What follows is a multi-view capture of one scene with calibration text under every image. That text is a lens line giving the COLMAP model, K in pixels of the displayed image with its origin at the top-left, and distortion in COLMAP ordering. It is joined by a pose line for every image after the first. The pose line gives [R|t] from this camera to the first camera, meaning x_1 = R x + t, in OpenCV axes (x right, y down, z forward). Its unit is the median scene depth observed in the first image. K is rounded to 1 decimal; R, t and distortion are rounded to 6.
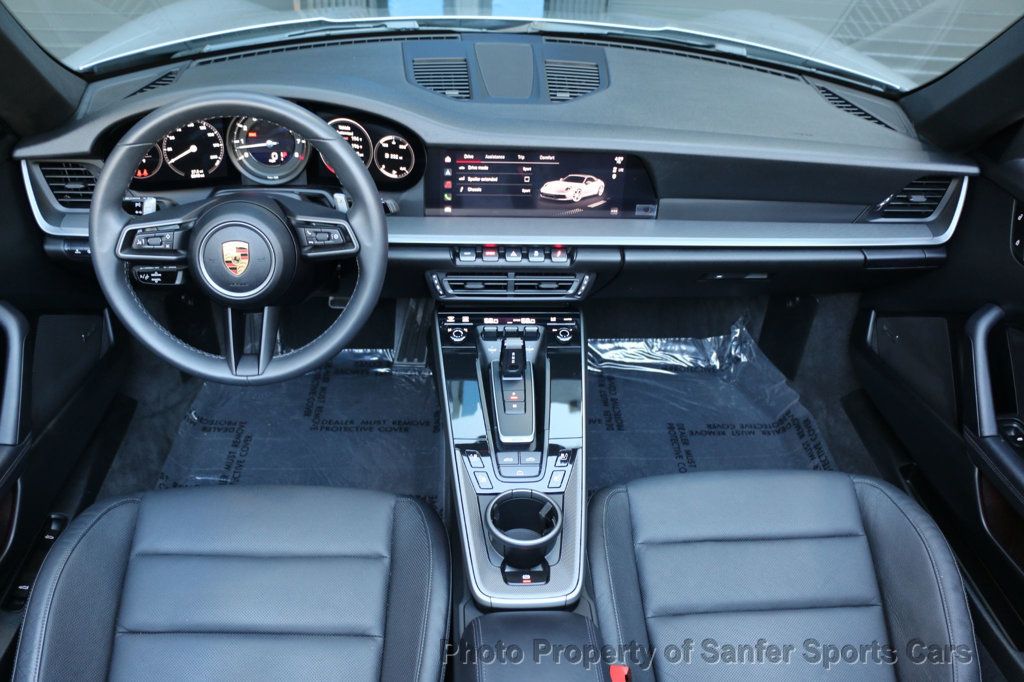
lens RADIAL K [[810.5, 0, 523.1], [0, 810.5, 336.1], [0, 0, 1]] dist [-0.115653, 0.021102]
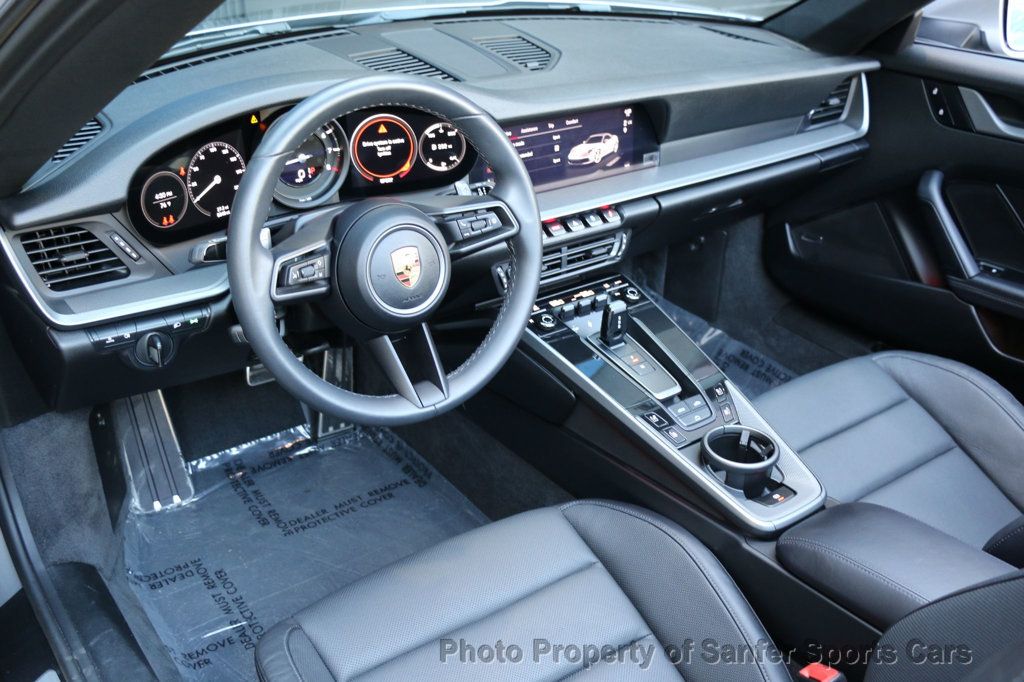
lens RADIAL K [[980.8, 0, 513.9], [0, 980.8, 337.4], [0, 0, 1]] dist [-0.032424, 0.000000]
pose [[0.846434, -0.272195, 0.457668, -0.637799], [0.313074, 0.949622, -0.014232, 0.020472], [-0.430738, 0.155330, 0.889009, 0.019953]]
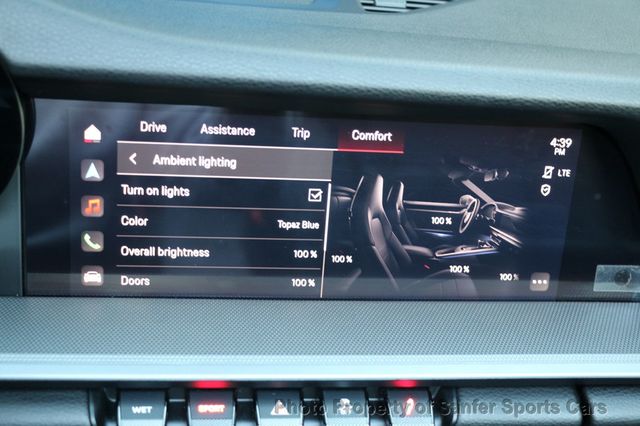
lens RADIAL K [[885.2, 0, 319.8], [0, 885.2, 215.4], [0, 0, 1]] dist [-0.002215, 0.000000]
pose [[0.996744, 0.008770, 0.080153, -0.025250], [0.008444, 0.977248, -0.211931, -0.101332], [-0.080188, 0.211917, 0.973992, 0.616858]]
